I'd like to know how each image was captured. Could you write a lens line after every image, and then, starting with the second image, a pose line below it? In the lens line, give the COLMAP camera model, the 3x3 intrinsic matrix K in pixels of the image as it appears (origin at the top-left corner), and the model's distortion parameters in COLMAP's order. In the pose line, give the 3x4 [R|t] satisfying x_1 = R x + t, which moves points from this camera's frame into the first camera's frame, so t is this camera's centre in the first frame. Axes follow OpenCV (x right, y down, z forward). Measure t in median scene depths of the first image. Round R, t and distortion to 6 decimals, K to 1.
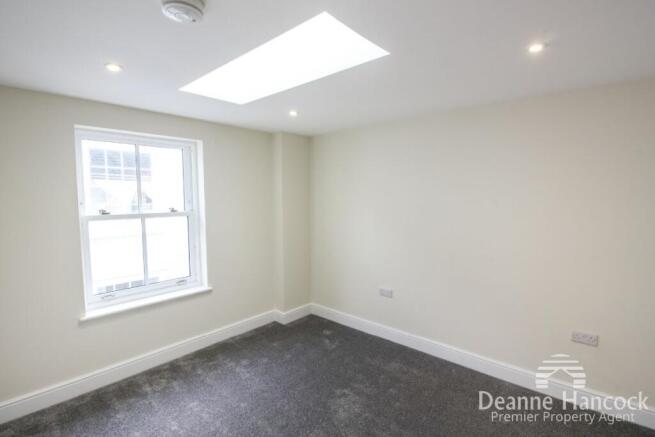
lens RADIAL K [[320.8, 0, 329.2], [0, 320.8, 203.1], [0, 0, 1]] dist [-0.000253, -0.000289]
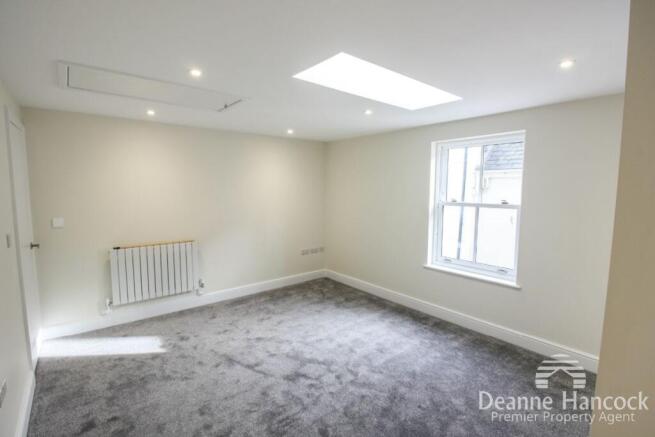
lens RADIAL K [[307.7, 0, 330.1], [0, 307.7, 216.7], [0, 0, 1]] dist [-0.001384, -0.000391]
pose [[-0.167259, 0.092649, -0.981550, 0.676561], [-0.029045, 0.994680, 0.098837, -0.016358], [0.985485, 0.045041, -0.163679, 0.673059]]
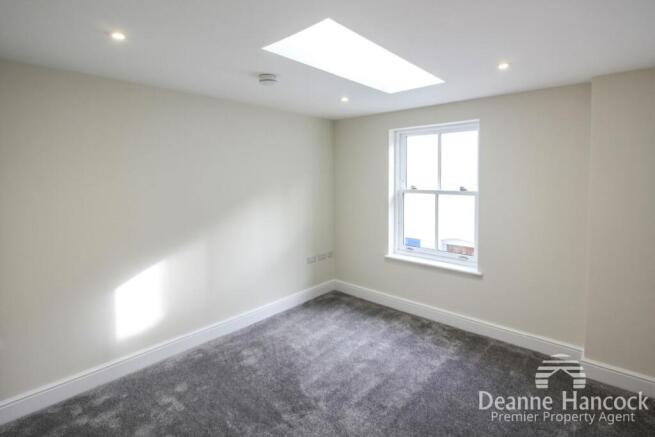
lens RADIAL K [[318.1, 0, 342.6], [0, 318.1, 182.0], [0, 0, 1]] dist [0.062667, -0.000123]
pose [[0.039857, 0.021168, -0.998981, 0.632732], [-0.024268, 0.999501, 0.020210, -0.015017], [0.998911, 0.023438, 0.040351, 0.621124]]
